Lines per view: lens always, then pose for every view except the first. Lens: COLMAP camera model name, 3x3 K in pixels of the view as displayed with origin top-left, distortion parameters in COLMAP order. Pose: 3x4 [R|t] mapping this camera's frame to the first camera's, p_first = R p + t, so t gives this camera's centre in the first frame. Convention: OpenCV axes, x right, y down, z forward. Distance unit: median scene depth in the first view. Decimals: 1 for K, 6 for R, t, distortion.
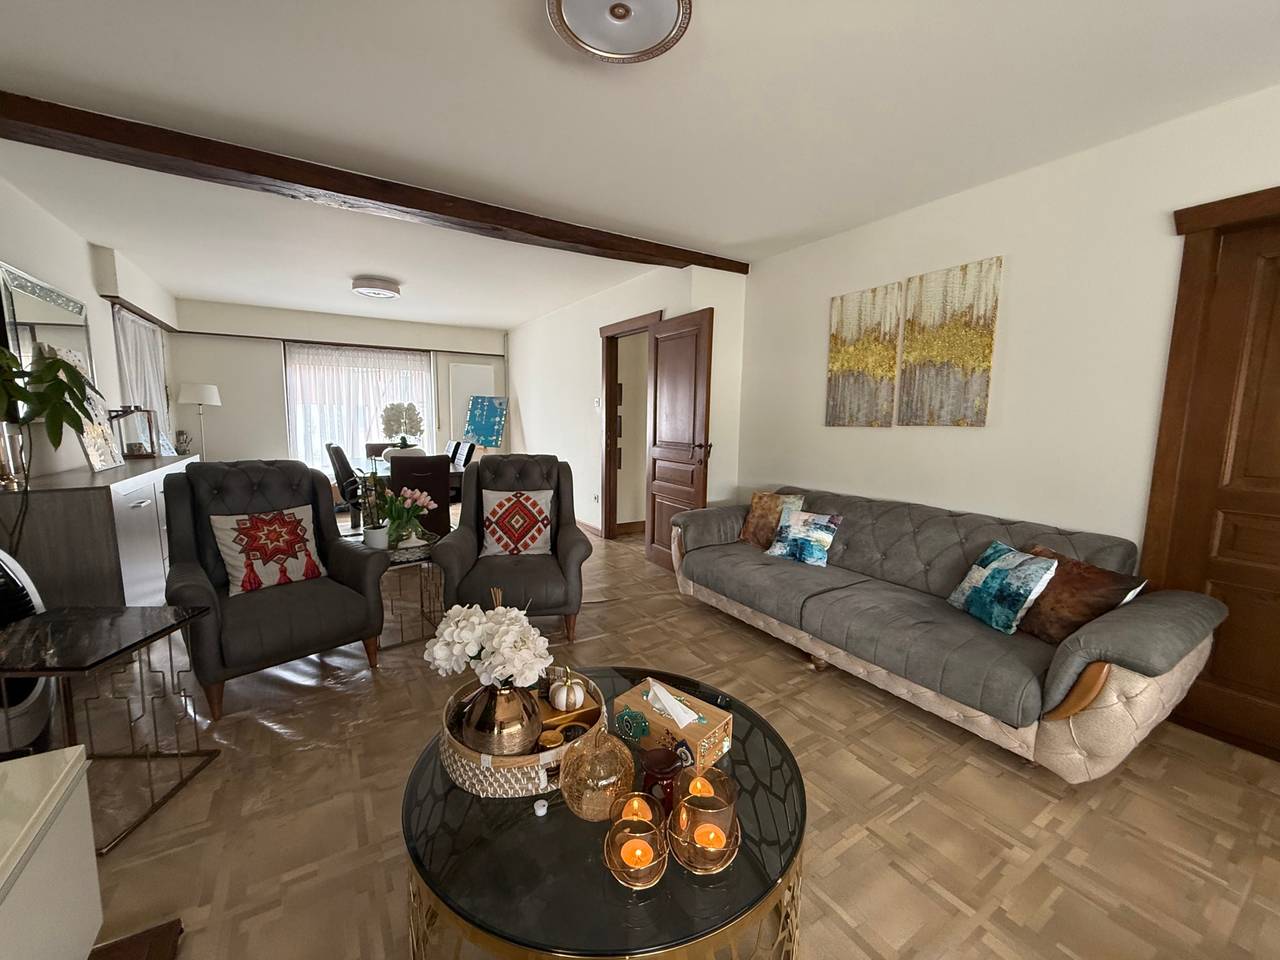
lens RADIAL K [[511.4, 0, 641.3], [0, 511.4, 479.9], [0, 0, 1]] dist [-0.000487, -0.000414]
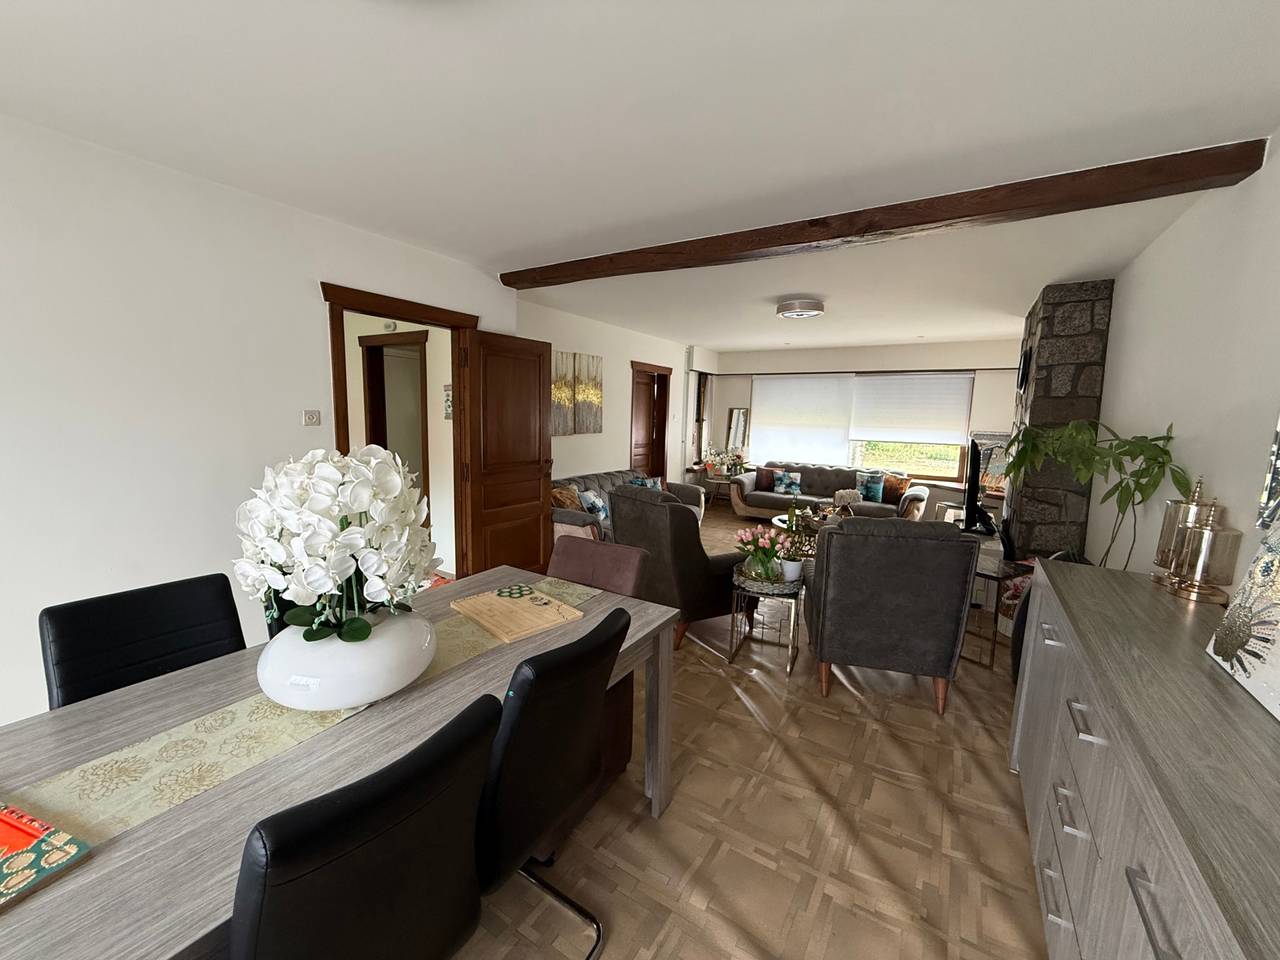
lens RADIAL K [[511.4, 0, 639.2], [0, 511.4, 481.6], [0, 0, 1]] dist [-0.000487, -0.000414]
pose [[-0.419164, -0.143977, 0.896422, -0.973032], [0.077260, 0.978108, 0.193224, -0.217530], [-0.904617, 0.150250, -0.398864, 1.226378]]
